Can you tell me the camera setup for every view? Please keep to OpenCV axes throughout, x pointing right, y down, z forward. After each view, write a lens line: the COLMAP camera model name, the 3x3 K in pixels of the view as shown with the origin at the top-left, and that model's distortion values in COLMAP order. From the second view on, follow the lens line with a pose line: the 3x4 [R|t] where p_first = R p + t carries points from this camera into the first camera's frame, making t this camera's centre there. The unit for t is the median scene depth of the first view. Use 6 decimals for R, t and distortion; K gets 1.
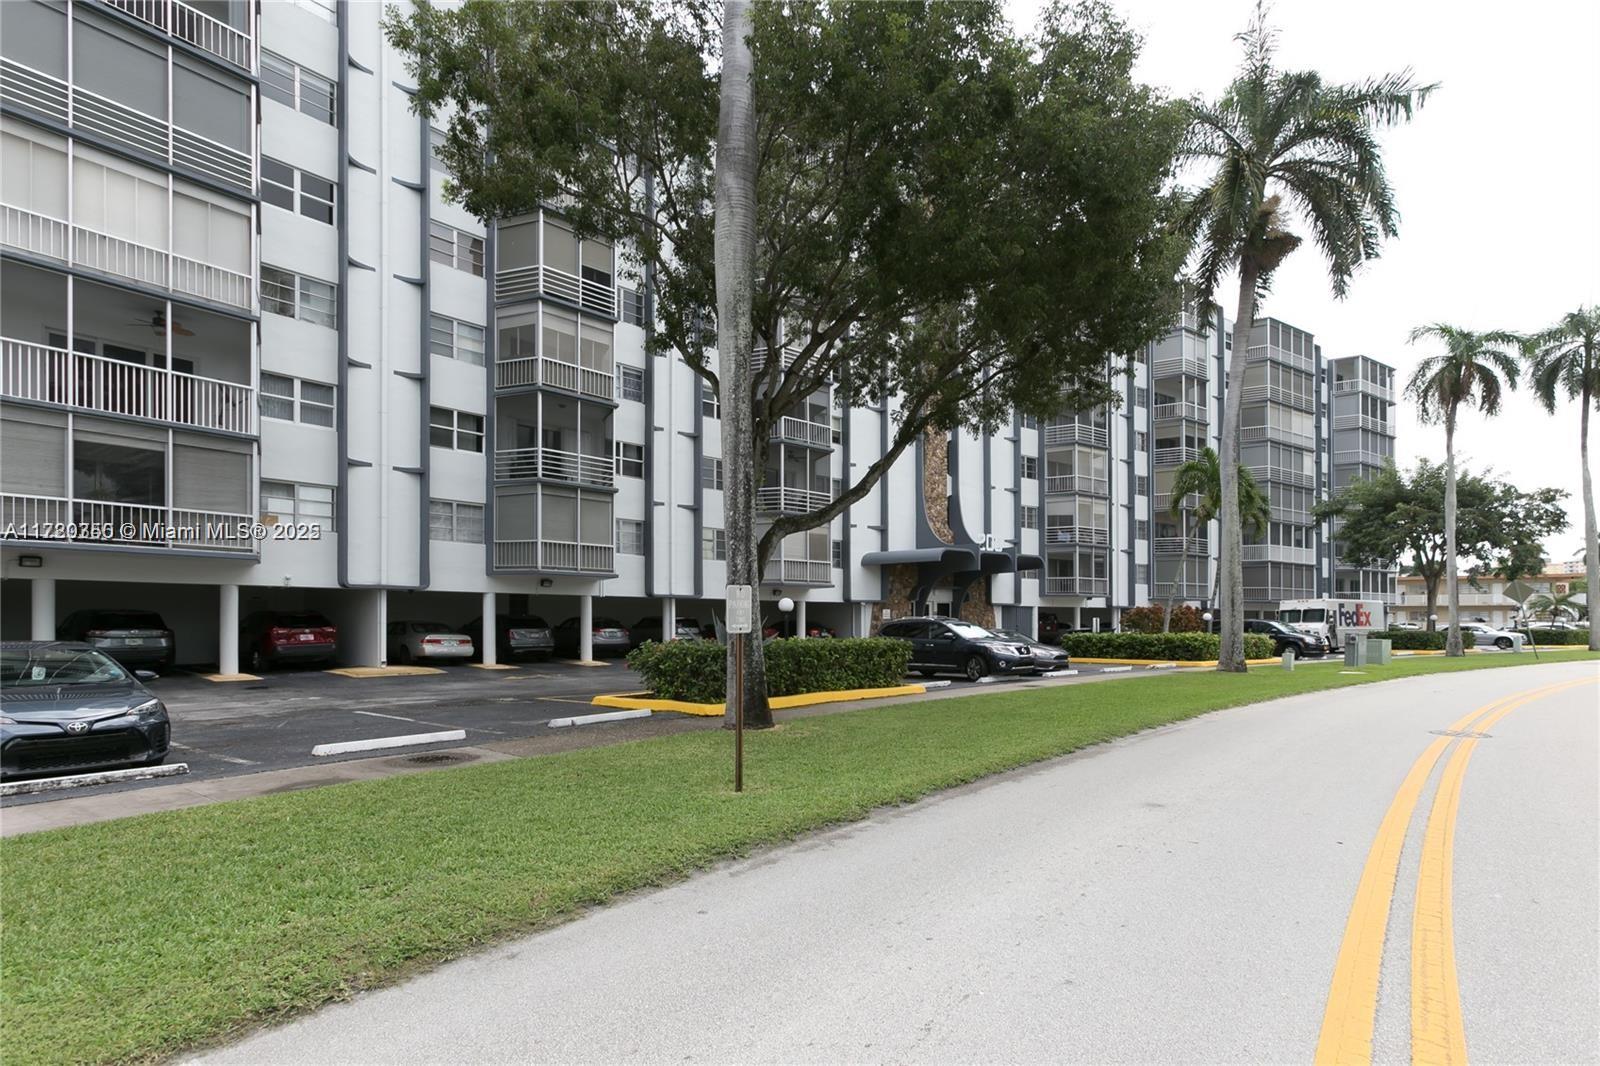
lens RADIAL K [[792.5, 0, 799.7], [0, 792.5, 586.7], [0, 0, 1]] dist [-0.015209, 0.000318]
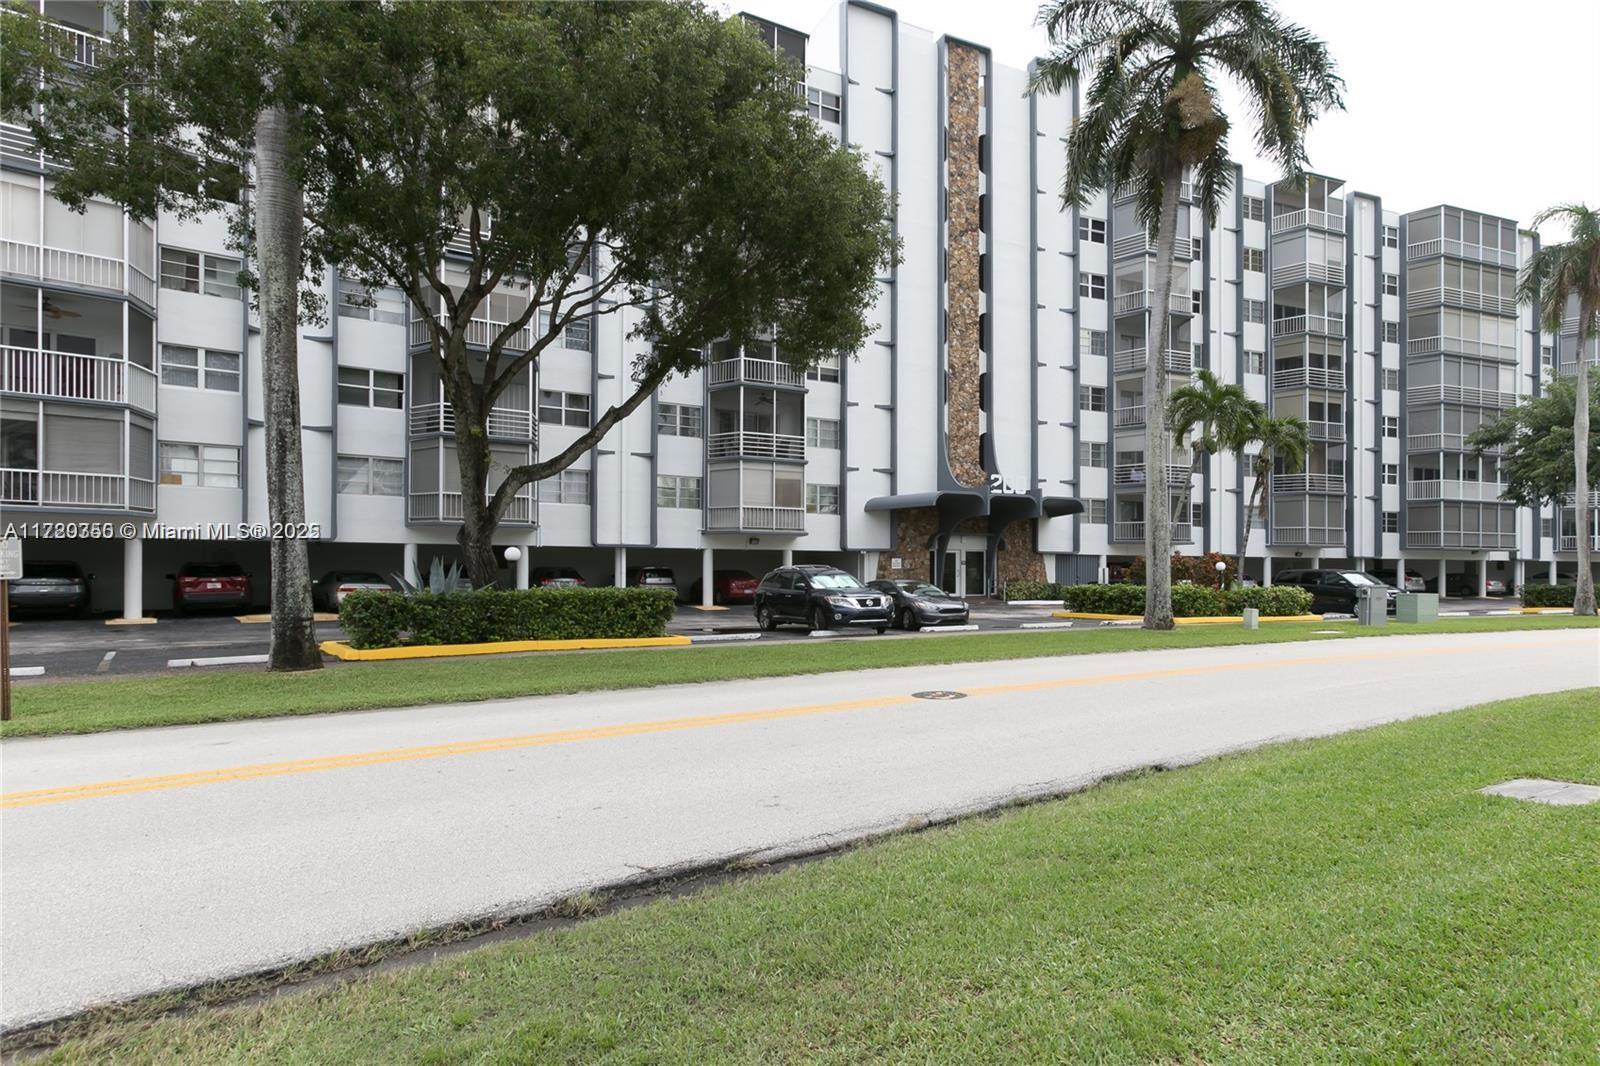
lens RADIAL K [[845.0, 0, 801.2], [0, 845.0, 532.0], [0, 0, 1]] dist [-0.016926, 0.010068]
pose [[0.981589, -0.008796, -0.190800, 0.323772], [0.008136, 0.999958, -0.004243, 0.001467], [0.190830, 0.002612, 0.981620, 0.012642]]
